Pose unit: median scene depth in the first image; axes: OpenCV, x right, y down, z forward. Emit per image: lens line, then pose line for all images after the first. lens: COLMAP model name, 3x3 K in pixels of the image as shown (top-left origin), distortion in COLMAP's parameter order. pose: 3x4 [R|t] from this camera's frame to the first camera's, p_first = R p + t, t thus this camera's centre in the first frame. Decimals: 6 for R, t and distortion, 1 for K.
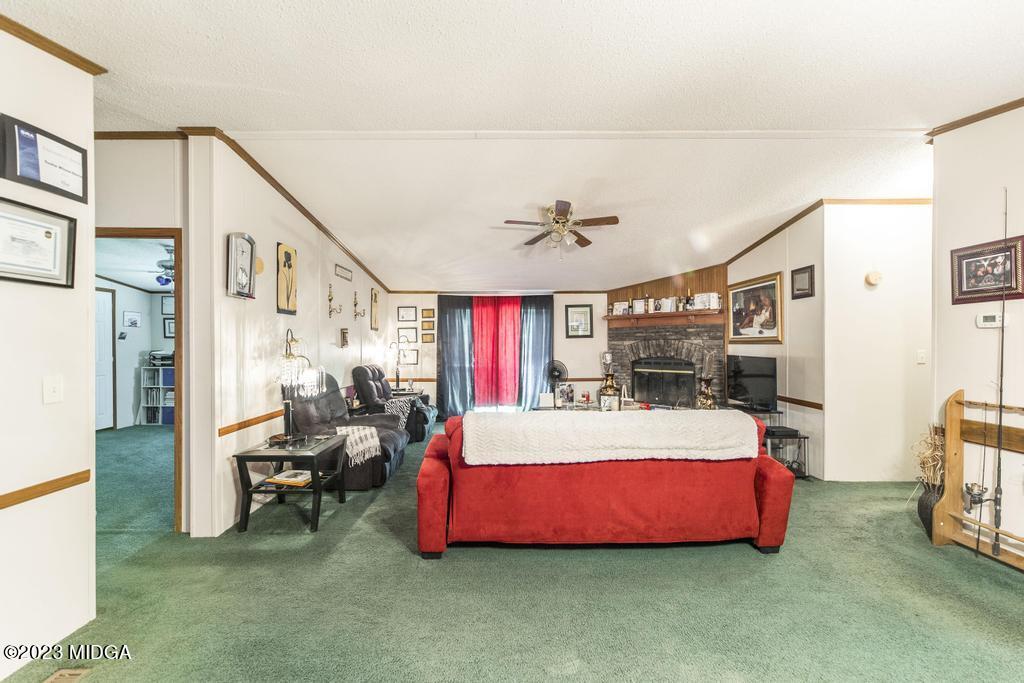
lens RADIAL K [[405.6, 0, 503.9], [0, 405.6, 338.4], [0, 0, 1]] dist [-0.003743, -0.000466]
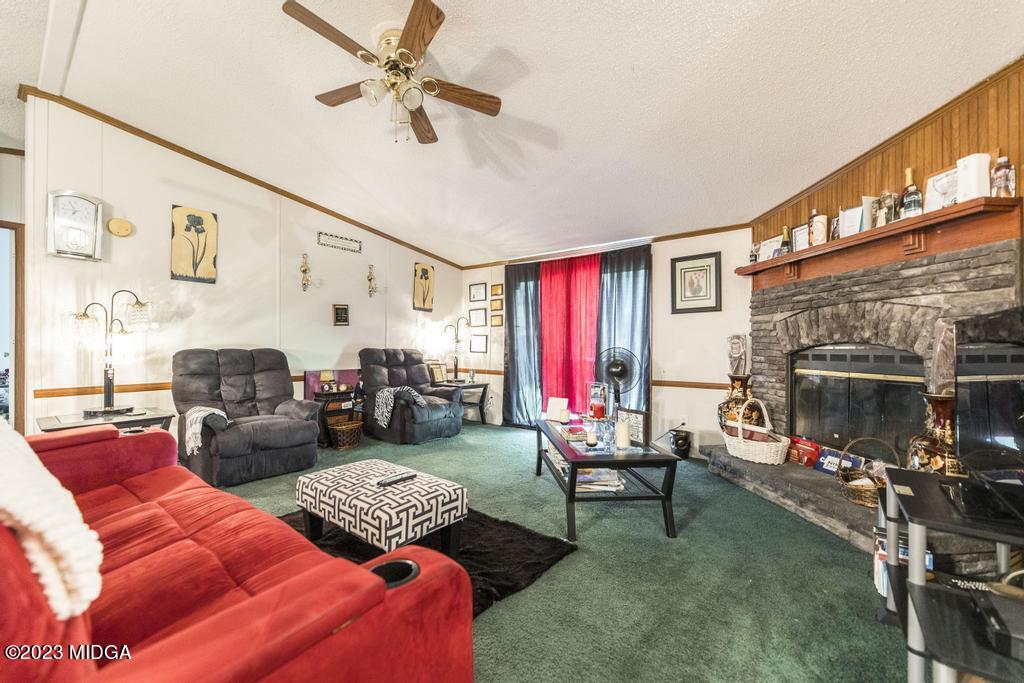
lens RADIAL K [[405.6, 0, 514.3], [0, 405.6, 343.1], [0, 0, 1]] dist [-0.003743, -0.000466]
pose [[0.789351, 0.005147, -0.613921, 0.343098], [-0.002464, 0.999983, 0.005215, 0.041026], [0.613937, -0.002604, 0.789350, 0.393555]]
